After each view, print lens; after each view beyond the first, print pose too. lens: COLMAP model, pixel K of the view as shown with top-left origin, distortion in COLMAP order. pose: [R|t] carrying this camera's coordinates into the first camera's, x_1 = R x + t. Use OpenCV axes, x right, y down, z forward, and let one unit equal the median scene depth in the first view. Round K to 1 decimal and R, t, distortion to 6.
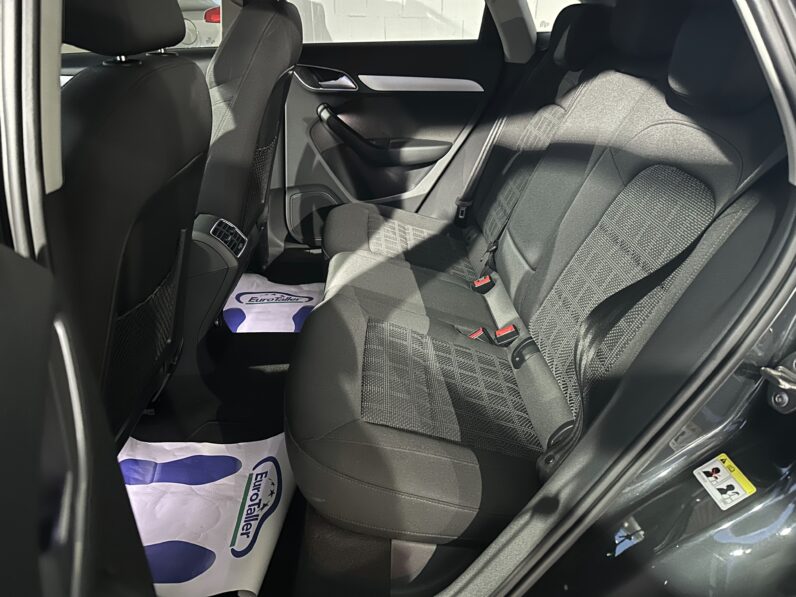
lens RADIAL K [[569.6, 0, 399.6], [0, 569.6, 301.8], [0, 0, 1]] dist [0.051902, -0.071159]
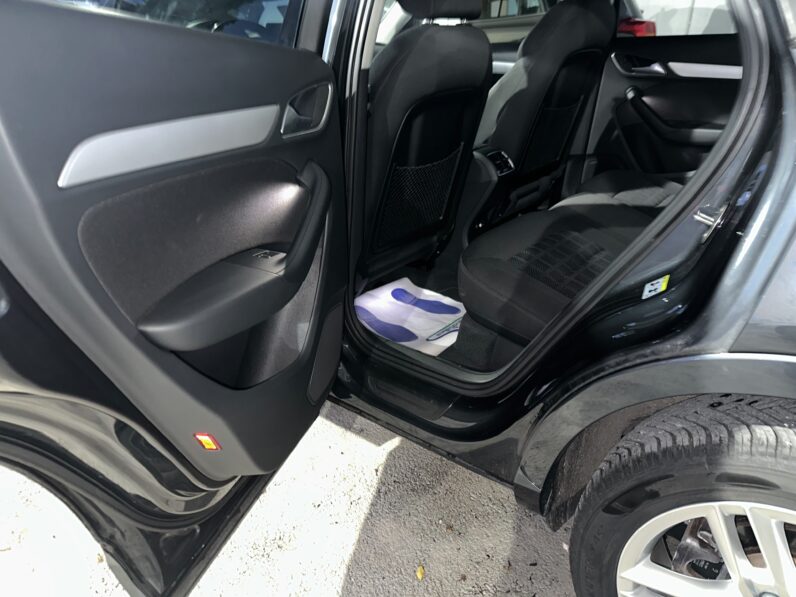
lens RADIAL K [[569.6, 0, 391.6], [0, 569.6, 298.0], [0, 0, 1]] dist [0.051902, -0.071159]
pose [[0.770128, 0.263734, -0.580816, 0.433257], [-0.279039, 0.958074, 0.065049, 0.203787], [0.573621, 0.111975, 0.811432, -0.301288]]
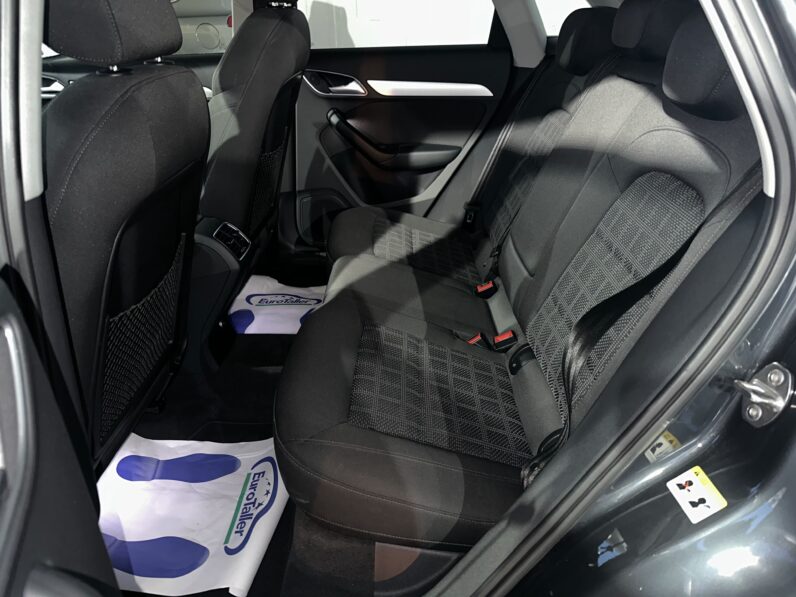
lens RADIAL K [[569.6, 0, 396.0], [0, 569.6, 302.9], [0, 0, 1]] dist [0.051902, -0.071159]
pose [[0.998897, 0.014394, -0.044698, 0.041823], [-0.014515, 0.999892, -0.002393, -0.003179], [0.044659, 0.003039, 0.998998, -0.004691]]
